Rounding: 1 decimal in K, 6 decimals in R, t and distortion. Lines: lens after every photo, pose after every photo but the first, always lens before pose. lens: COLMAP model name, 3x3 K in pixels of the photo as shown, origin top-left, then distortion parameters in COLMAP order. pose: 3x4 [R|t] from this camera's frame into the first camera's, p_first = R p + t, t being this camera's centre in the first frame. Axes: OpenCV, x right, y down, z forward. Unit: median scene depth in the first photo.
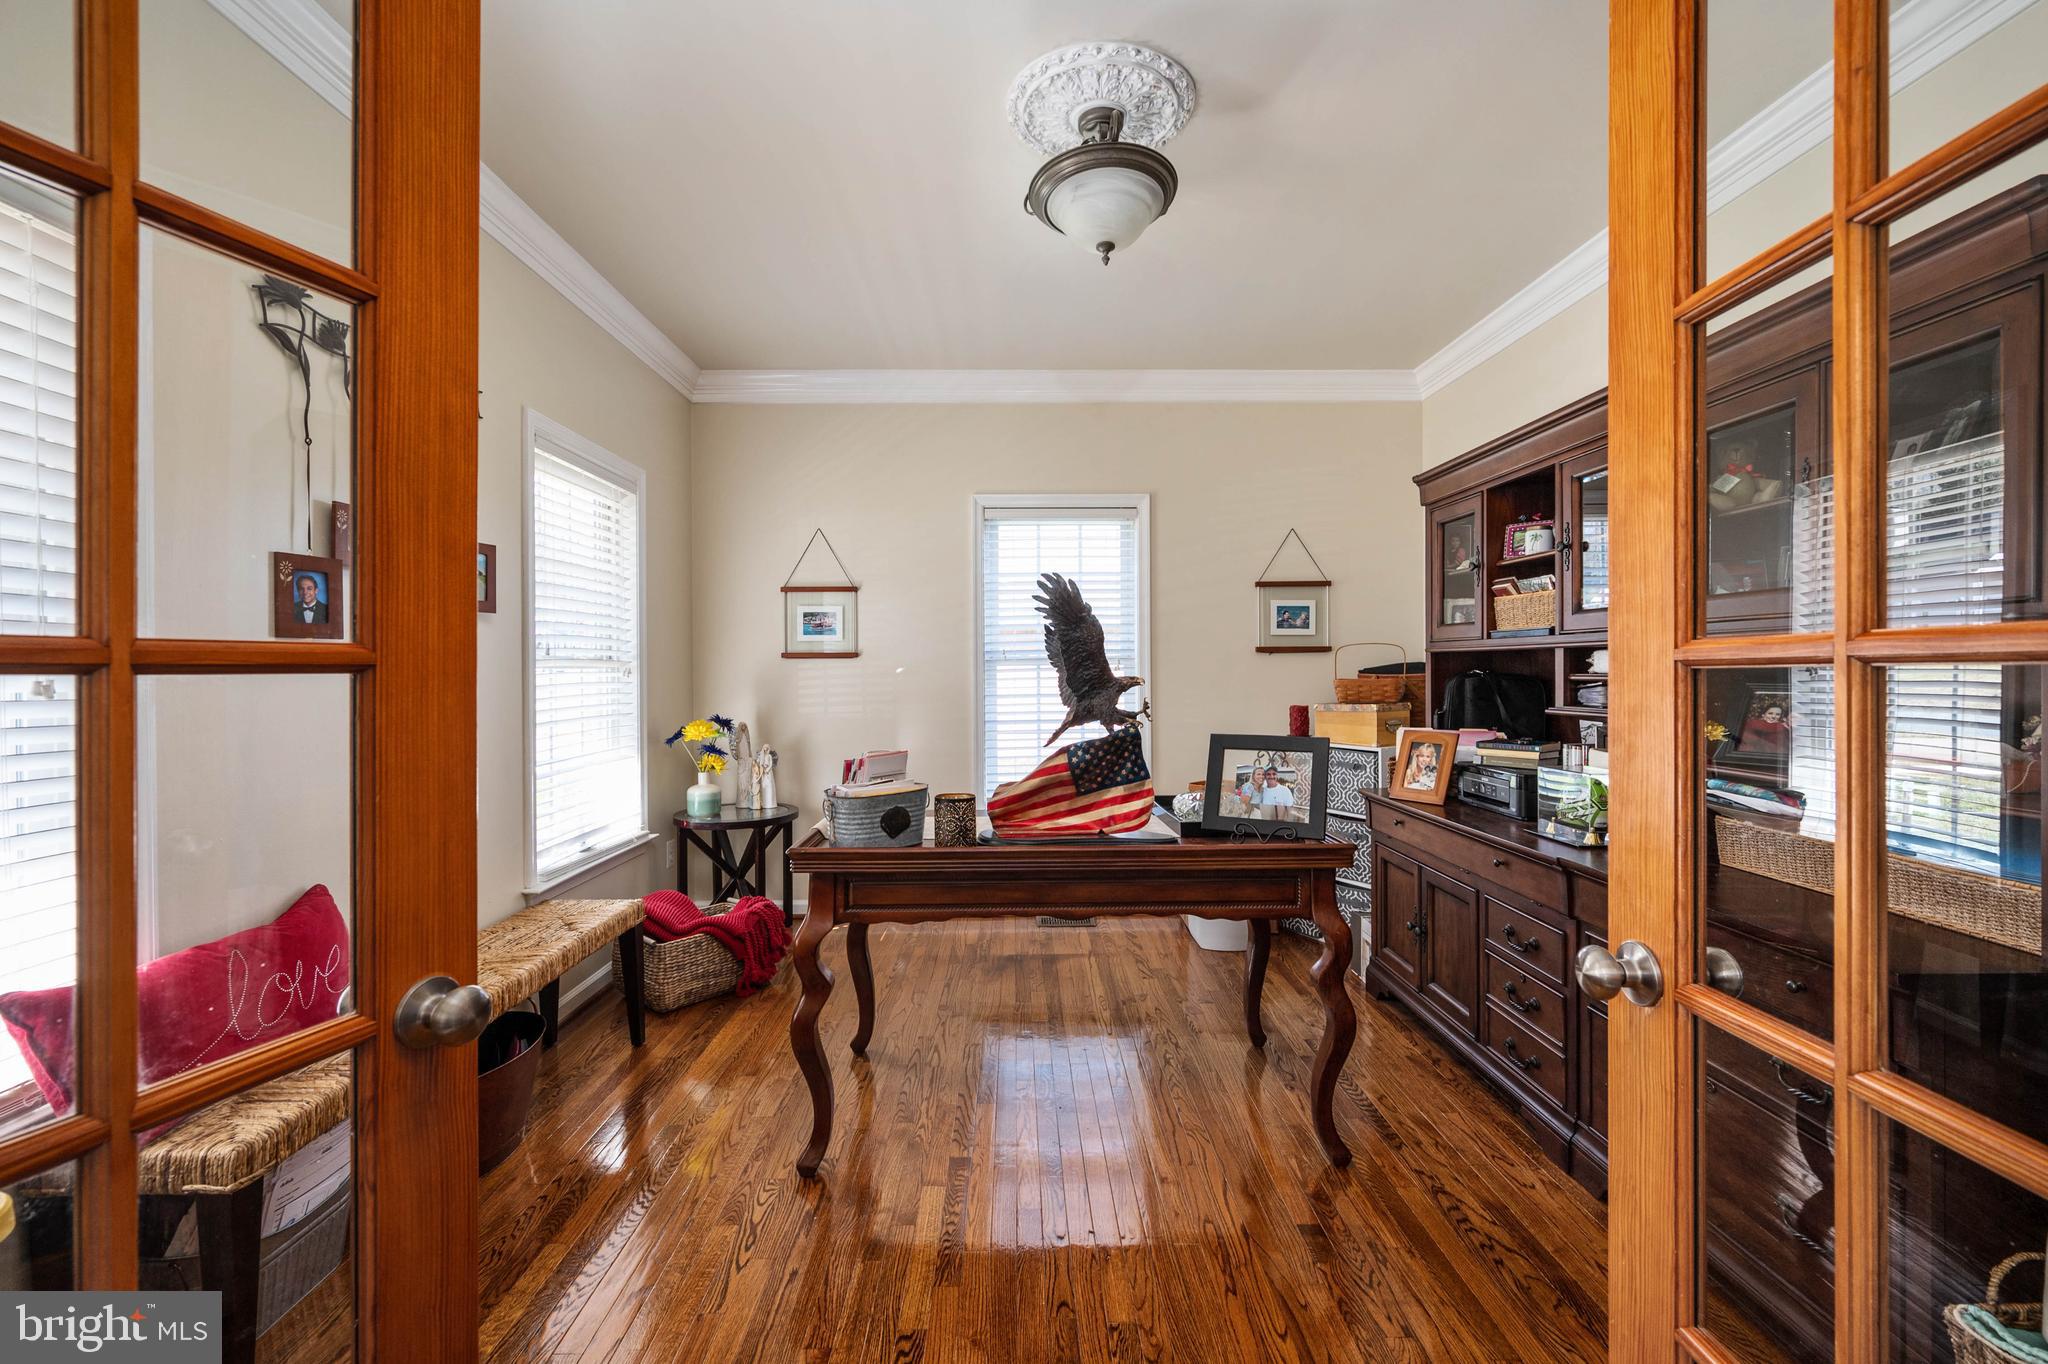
lens RADIAL K [[870.7, 0, 1025.3], [0, 870.7, 670.3], [0, 0, 1]] dist [-0.000117, -0.000132]
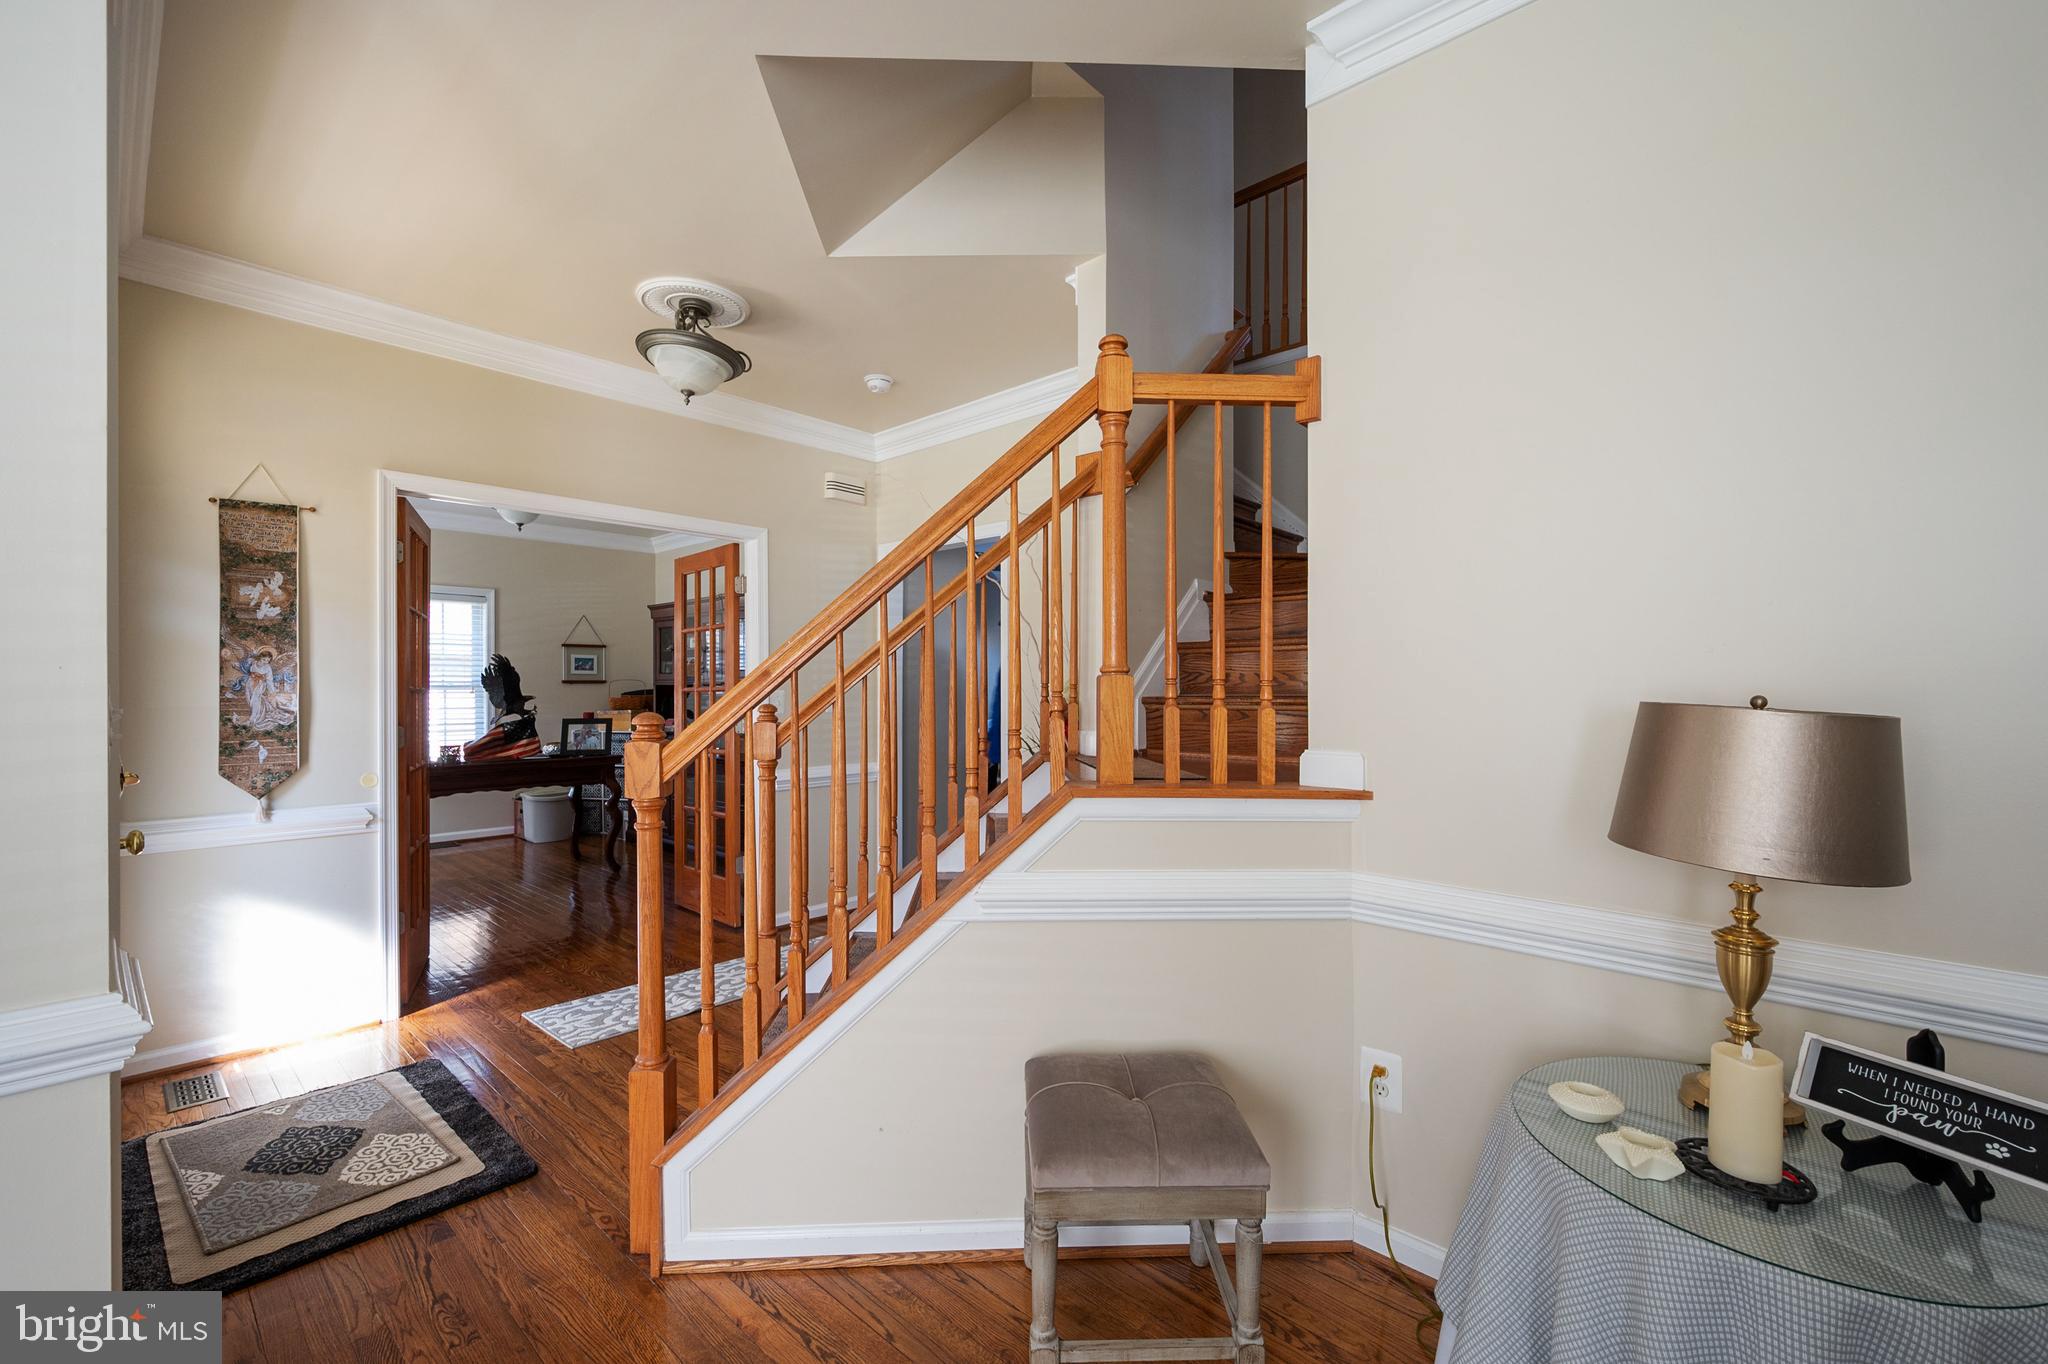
lens RADIAL K [[833.2, 0, 1037.5], [0, 833.2, 692.0], [0, 0, 1]] dist [-0.000614, -0.000046]
pose [[0.672158, 0.001831, 0.740406, -0.468264], [-0.002006, 0.999998, -0.000652, -0.004267], [-0.740405, -0.001047, 0.672160, -1.186800]]
